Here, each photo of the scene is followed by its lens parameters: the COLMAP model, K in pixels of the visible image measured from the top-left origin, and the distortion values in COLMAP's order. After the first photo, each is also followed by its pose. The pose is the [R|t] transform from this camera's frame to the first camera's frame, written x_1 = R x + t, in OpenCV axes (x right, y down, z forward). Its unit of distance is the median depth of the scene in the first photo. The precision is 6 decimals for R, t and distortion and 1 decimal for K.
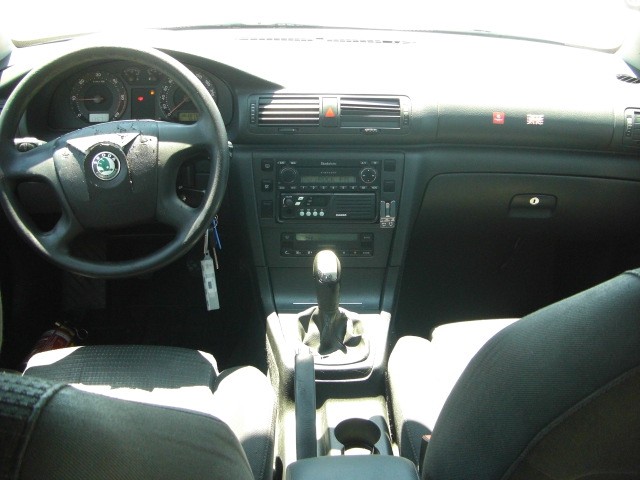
lens RADIAL K [[726.9, 0, 320.0], [0, 726.9, 240.0], [0, 0, 1]] dist [-0.216446, 0.223590]
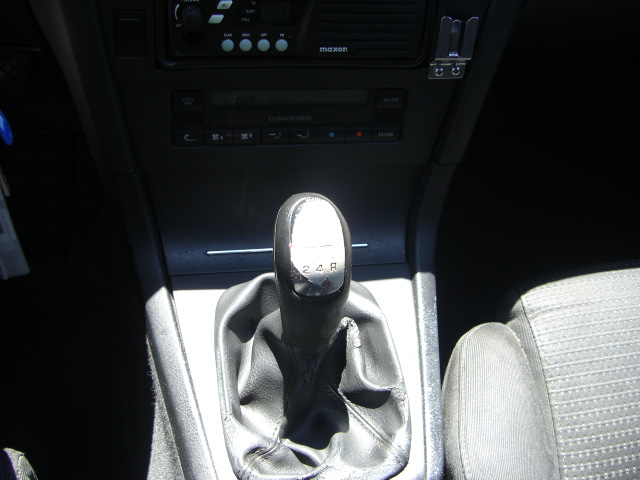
lens RADIAL K [[726.9, 0, 320.0], [0, 726.9, 240.0], [0, 0, 1]] dist [-0.216446, 0.223590]
pose [[0.988666, -0.027421, 0.147607, -0.034790], [-0.038639, 0.903587, 0.426658, -0.102809], [-0.145075, -0.427526, 0.892286, 0.635078]]
